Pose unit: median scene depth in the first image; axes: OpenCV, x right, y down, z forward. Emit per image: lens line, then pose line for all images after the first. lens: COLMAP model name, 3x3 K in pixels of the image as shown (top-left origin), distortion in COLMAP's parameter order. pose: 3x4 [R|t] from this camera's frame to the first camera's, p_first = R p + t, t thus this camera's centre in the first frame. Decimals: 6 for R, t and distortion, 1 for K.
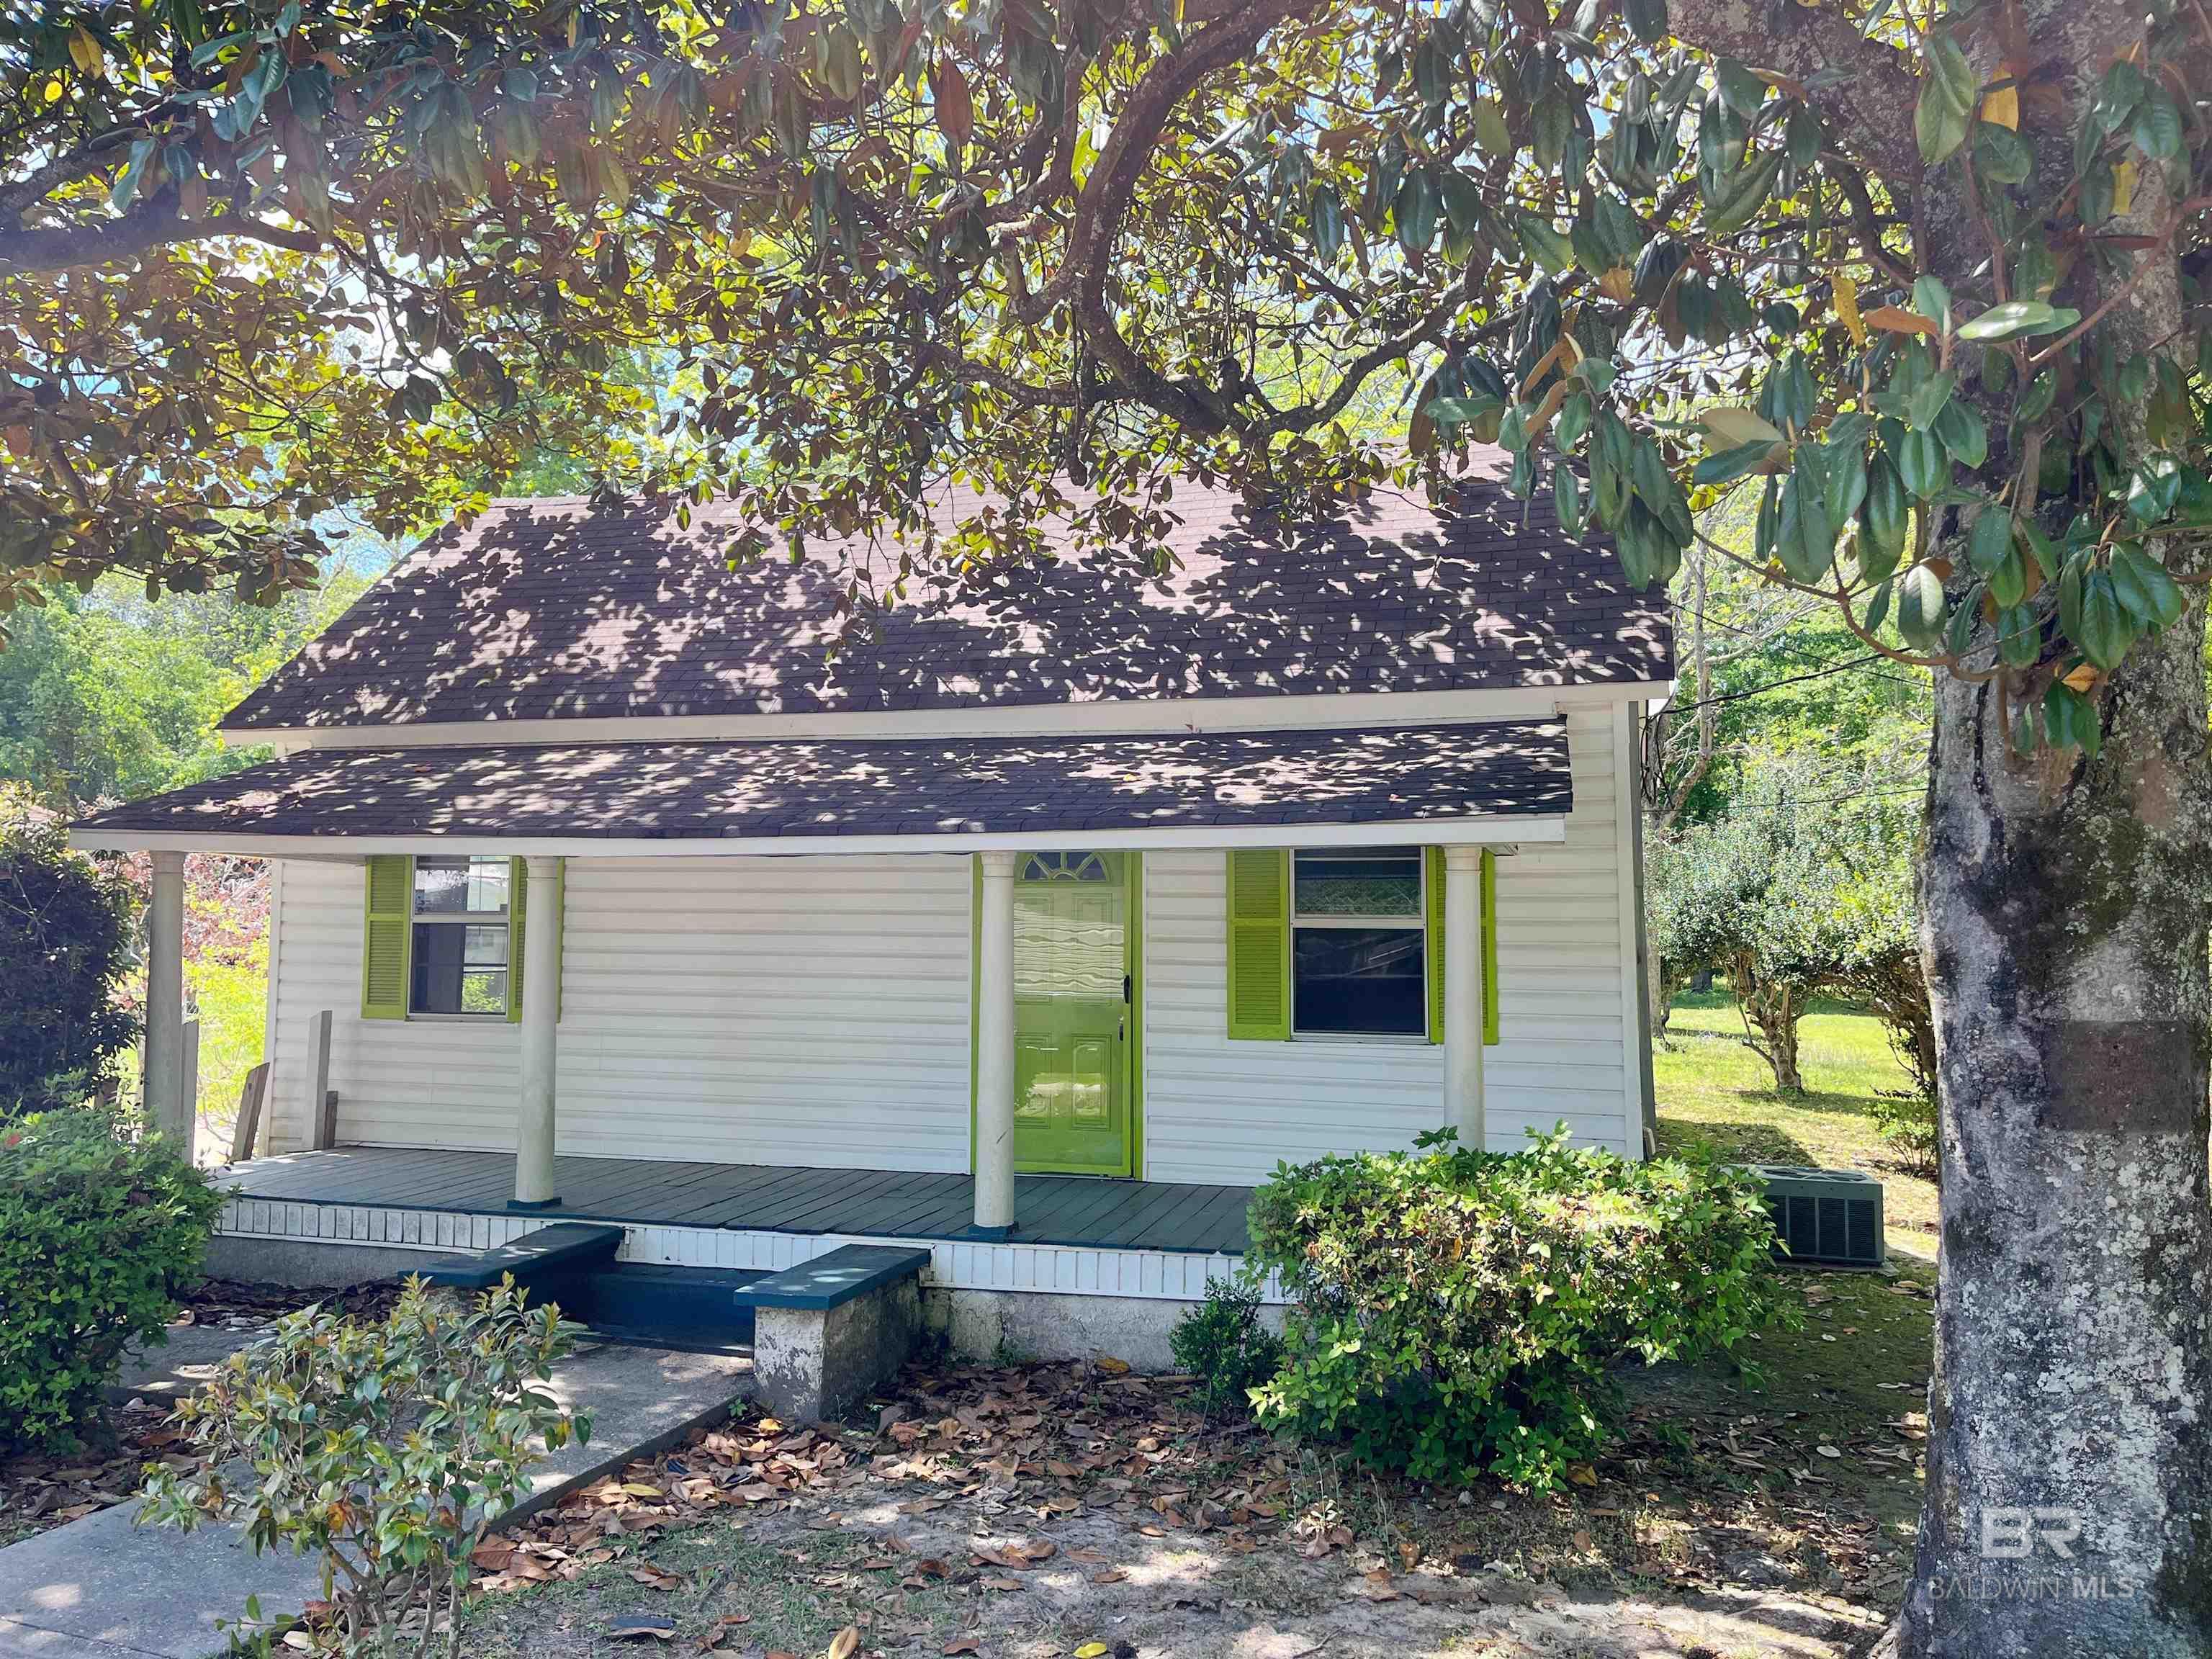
lens RADIAL K [[1669.3, 0, 1106.0], [0, 1669.3, 829.5], [0, 0, 1]] dist [0.089187, -0.117109]
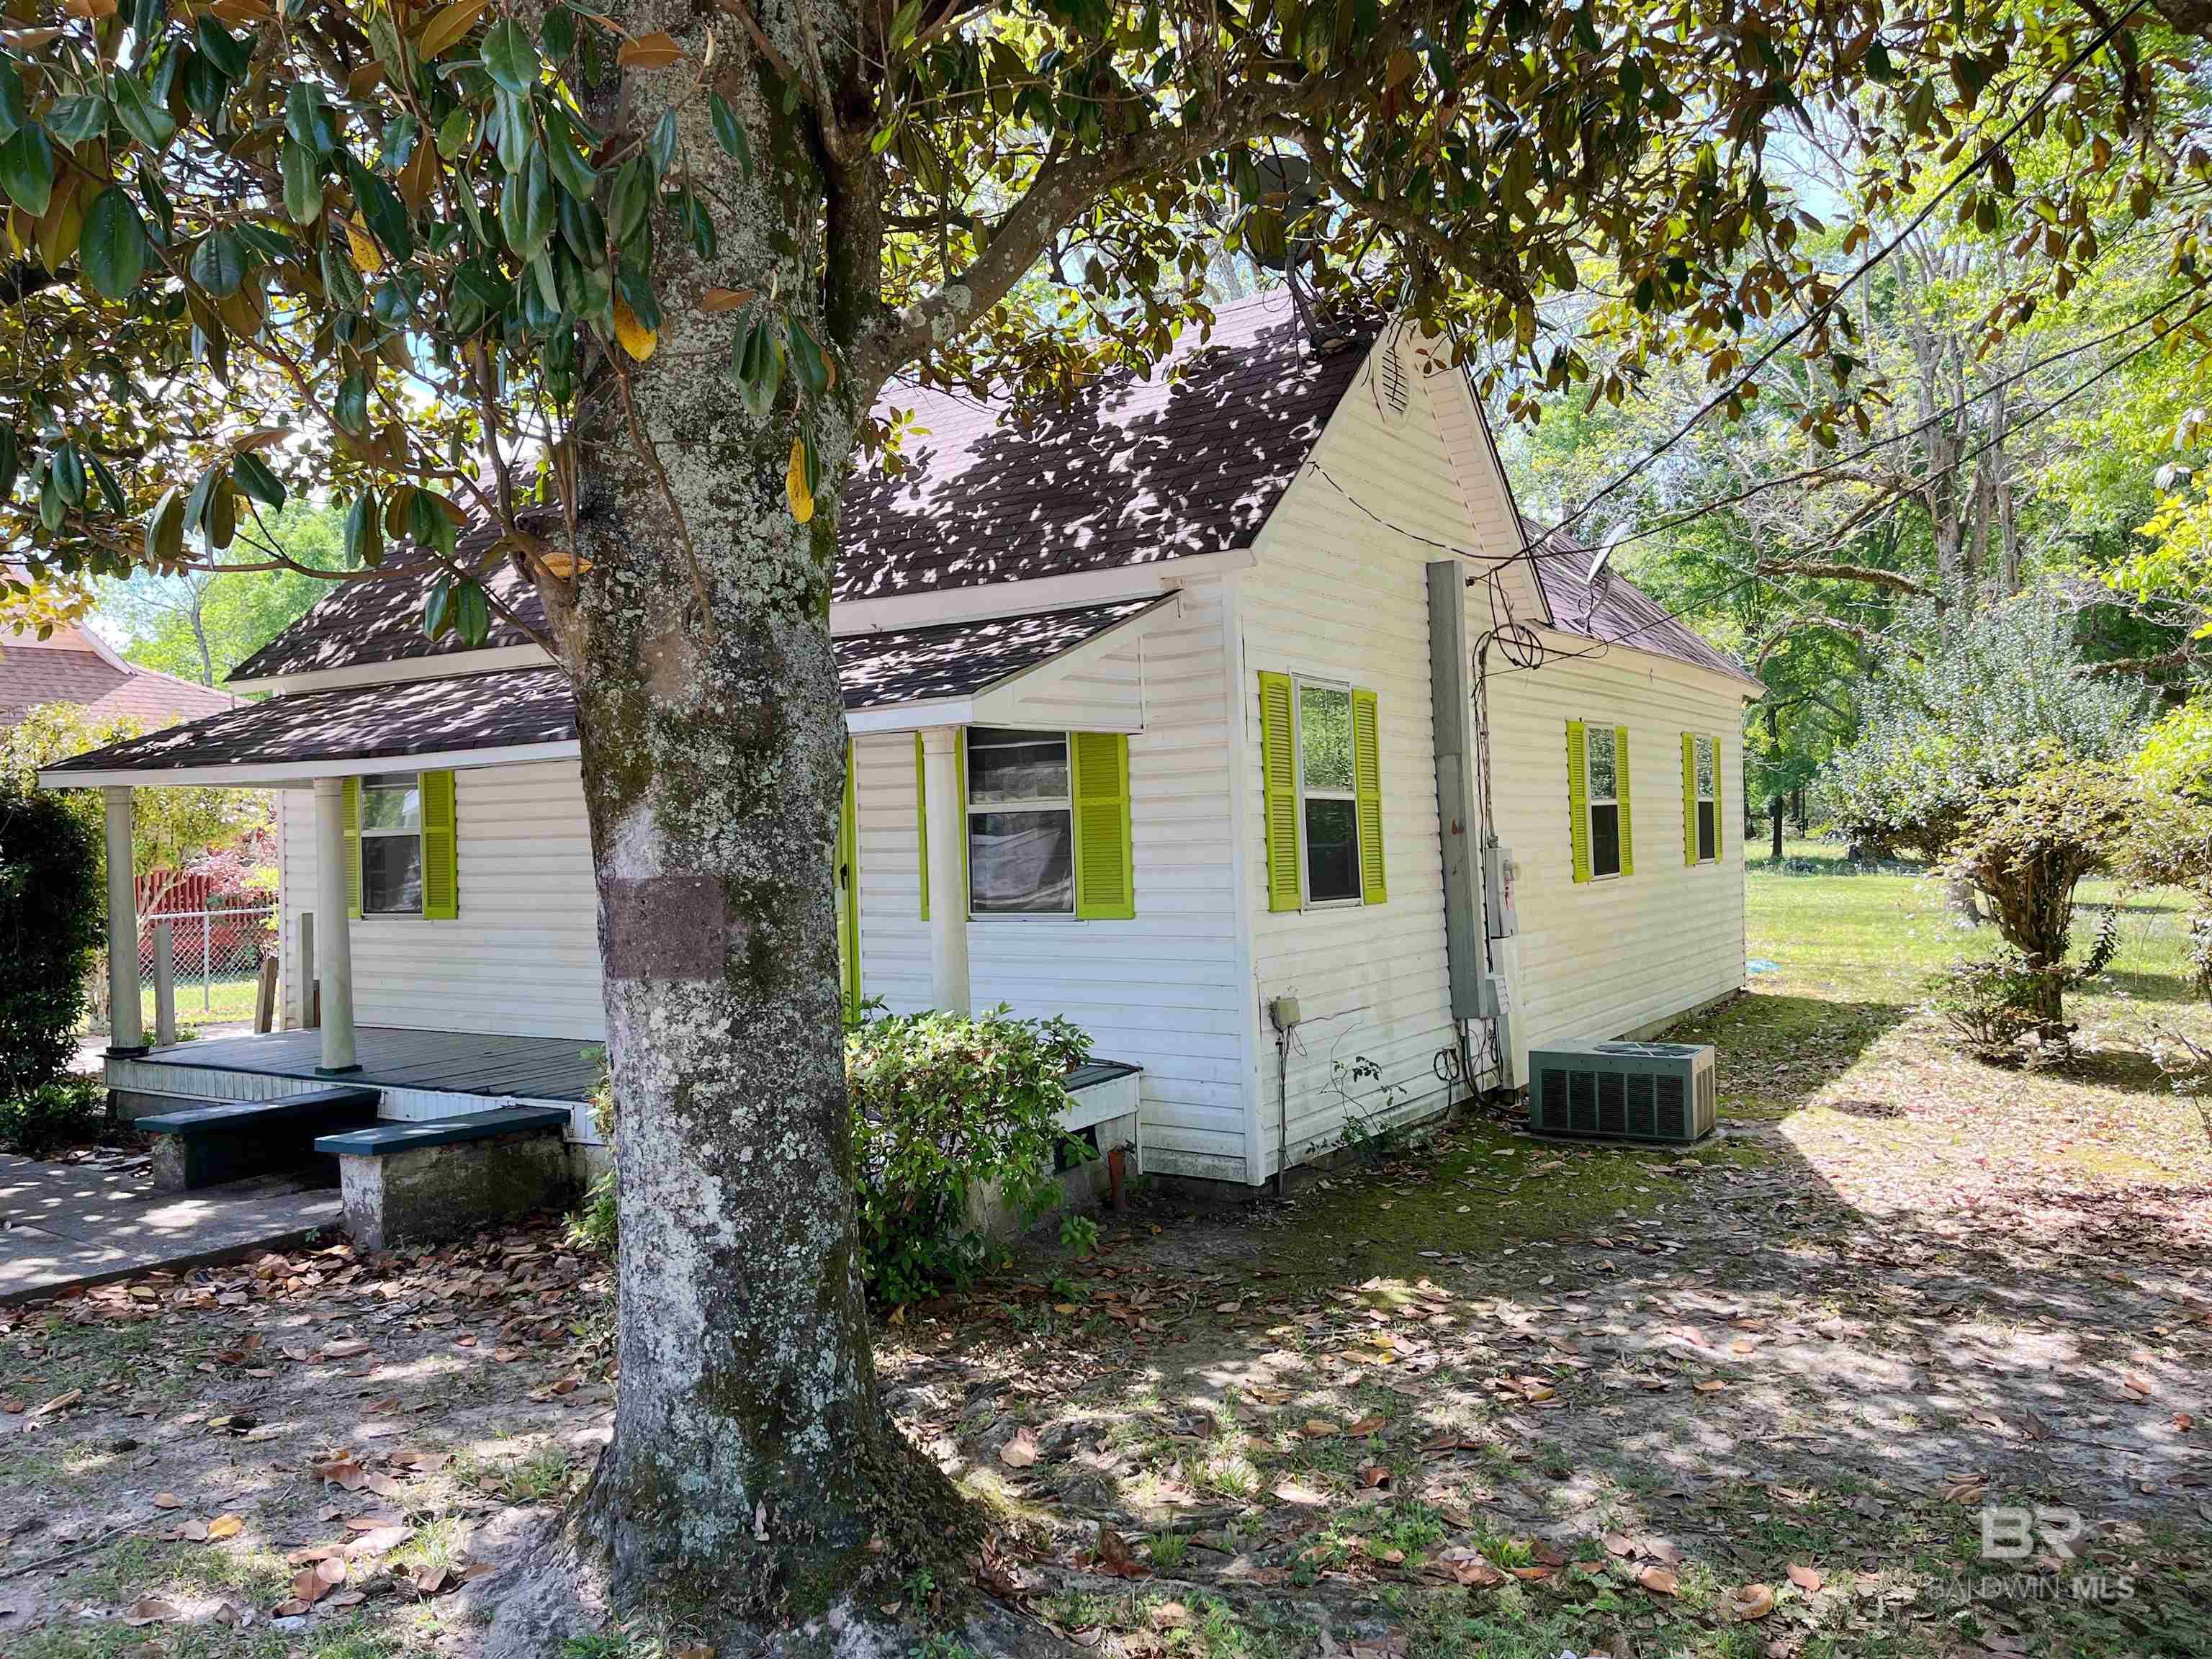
lens RADIAL K [[1669.3, 0, 1106.0], [0, 1669.3, 829.5], [0, 0, 1]] dist [0.089187, -0.117109]
pose [[0.956816, -0.036852, -0.288350, 0.817403], [0.054836, 0.997005, 0.054537, 0.027272], [0.285477, -0.067993, 0.955971, 0.041614]]
